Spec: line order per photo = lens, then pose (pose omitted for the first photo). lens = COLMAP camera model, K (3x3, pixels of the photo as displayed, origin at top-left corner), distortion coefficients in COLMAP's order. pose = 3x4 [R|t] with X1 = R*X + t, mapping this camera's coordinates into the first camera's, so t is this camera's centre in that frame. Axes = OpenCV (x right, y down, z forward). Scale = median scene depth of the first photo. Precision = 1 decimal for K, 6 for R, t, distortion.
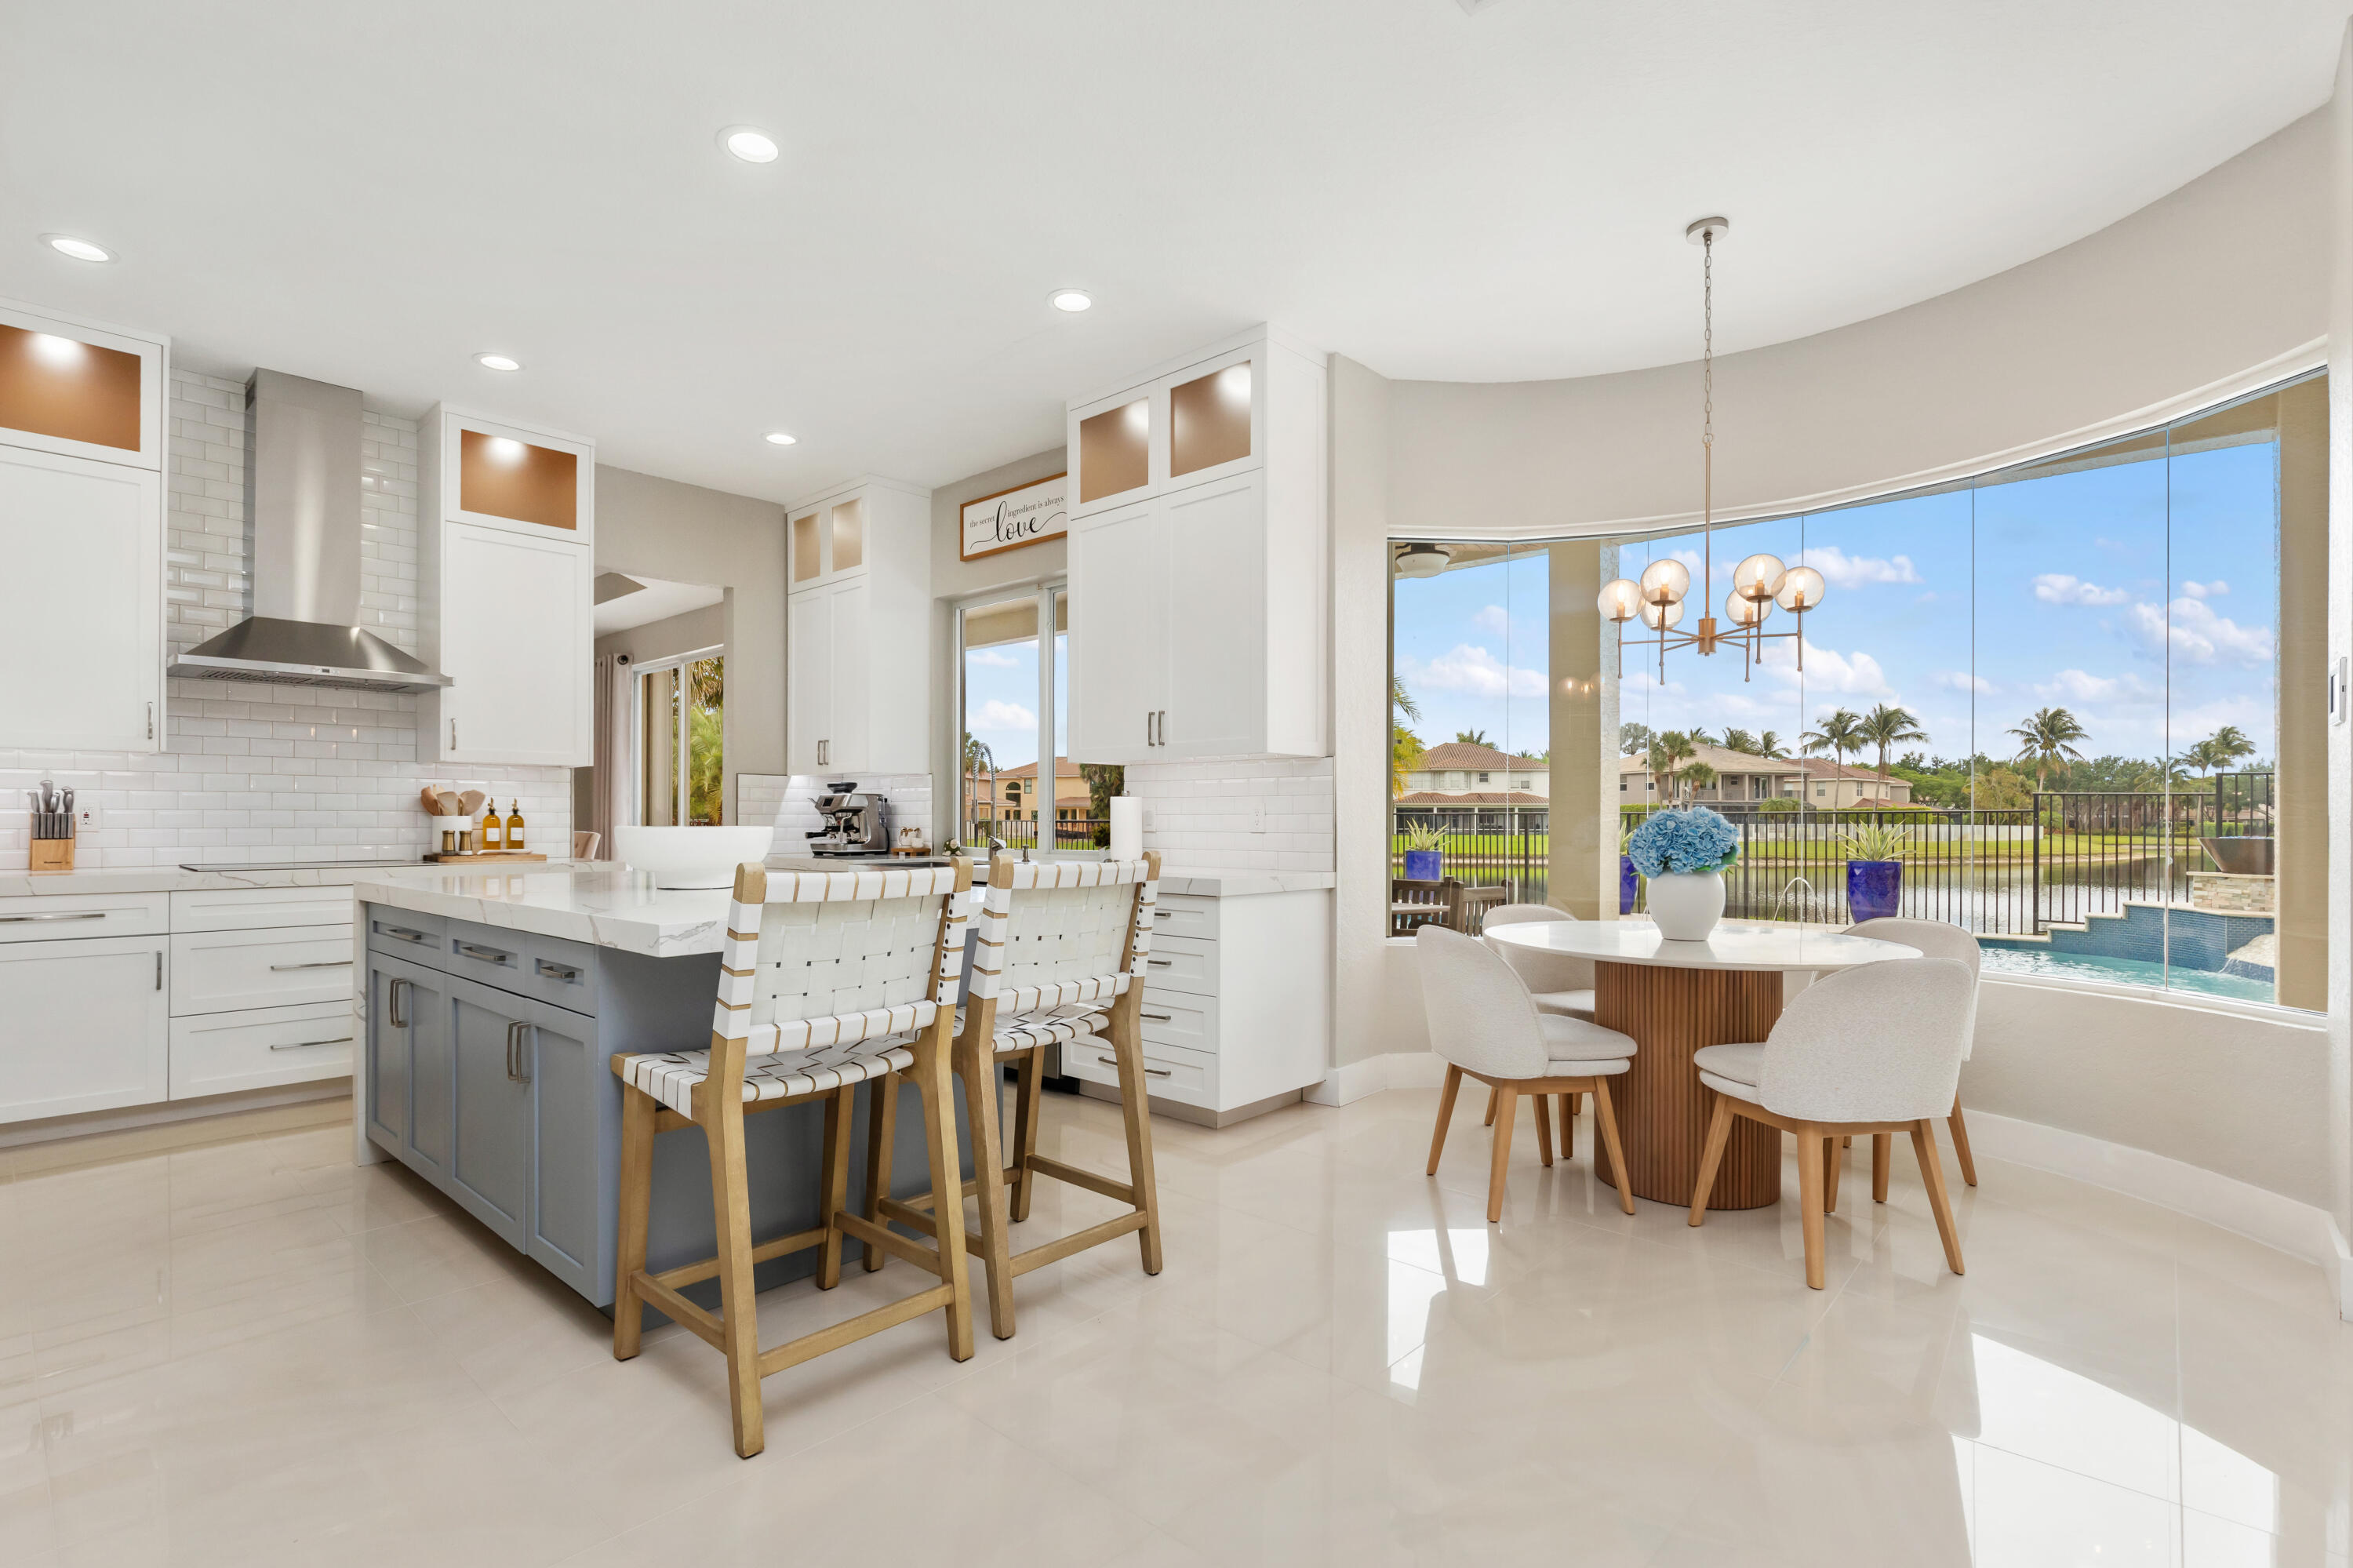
lens RADIAL K [[1111.4, 0, 1160.6], [0, 1111.4, 814.8], [0, 0, 1]] dist [0.000698, -0.002631]
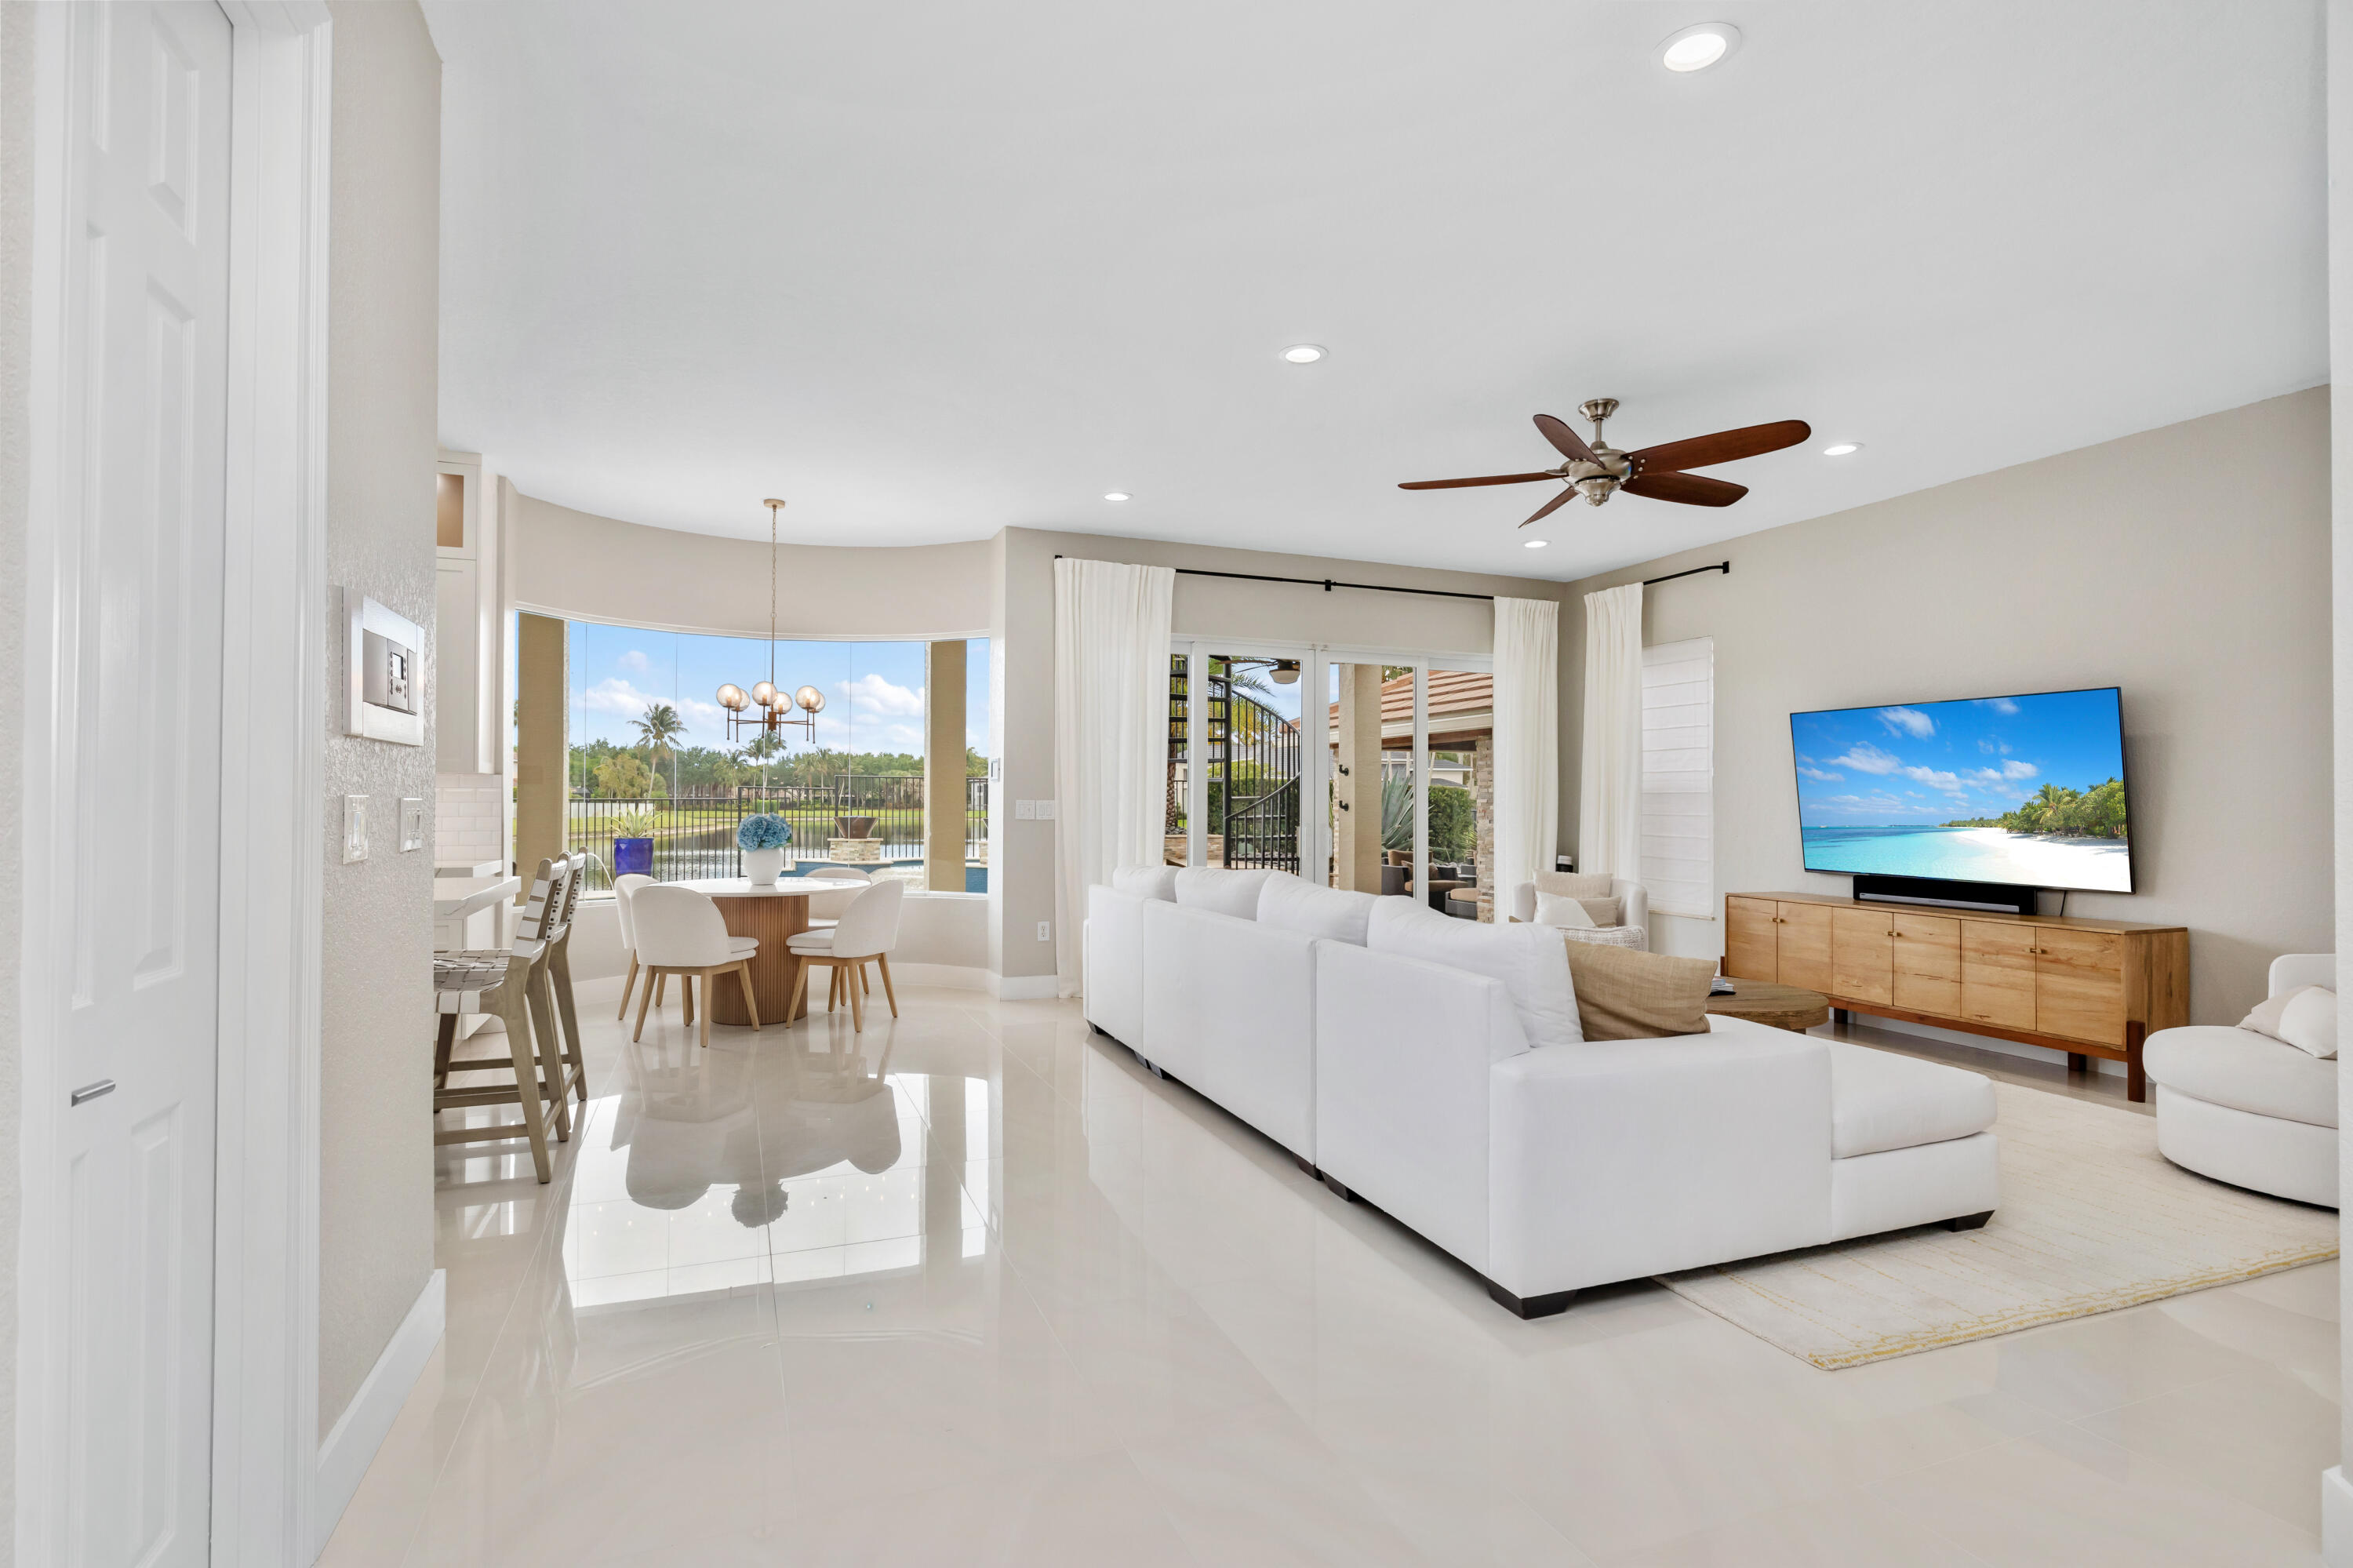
lens RADIAL K [[1111.4, 0, 1159.5], [0, 1111.4, 783.4], [0, 0, 1]] dist [0.000698, -0.002631]
pose [[0.445947, 0.013715, 0.894954, -0.491833], [-0.007065, 0.999905, -0.011803, -0.020966], [-0.895031, -0.001059, 0.446002, -0.228371]]
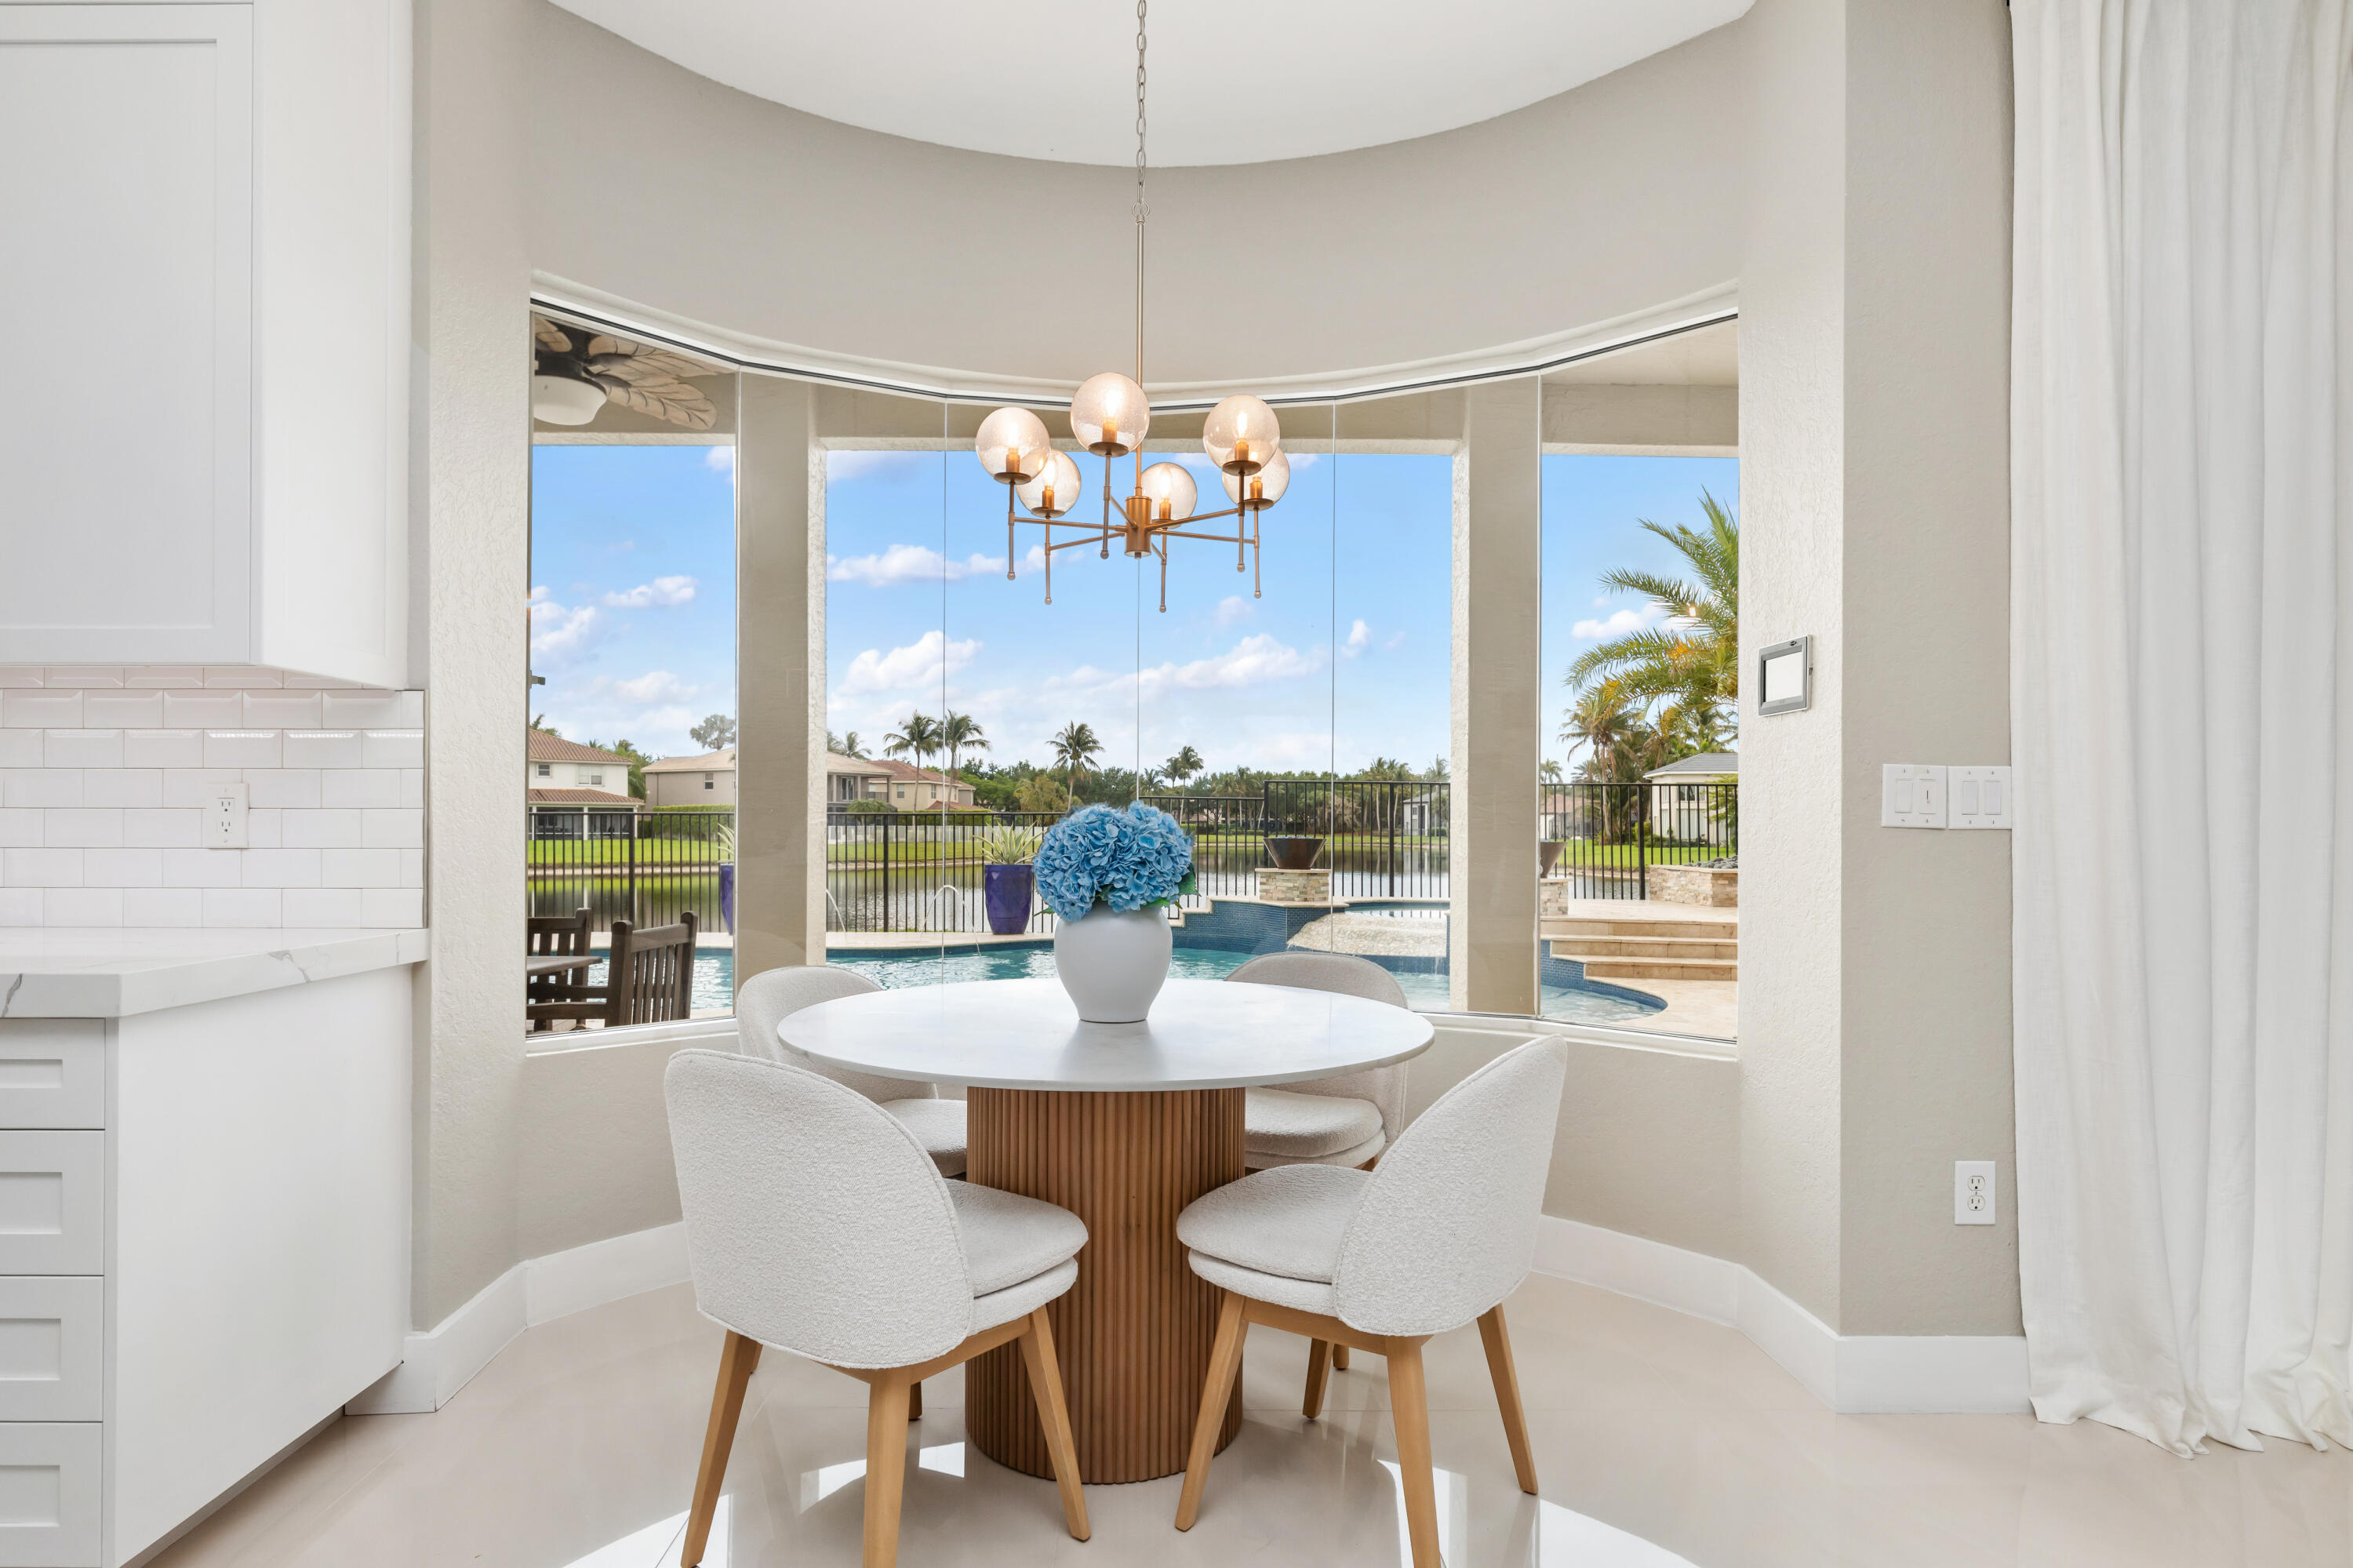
lens RADIAL K [[1238.3, 0, 1153.6], [0, 1238.3, 814.4], [0, 0, 1]] dist [-0.001095, -0.002301]
pose [[0.735602, 0.005030, 0.677395, 0.016681], [-0.004406, 0.999987, -0.002641, 0.001142], [-0.677400, -0.001042, 0.735614, 0.269676]]
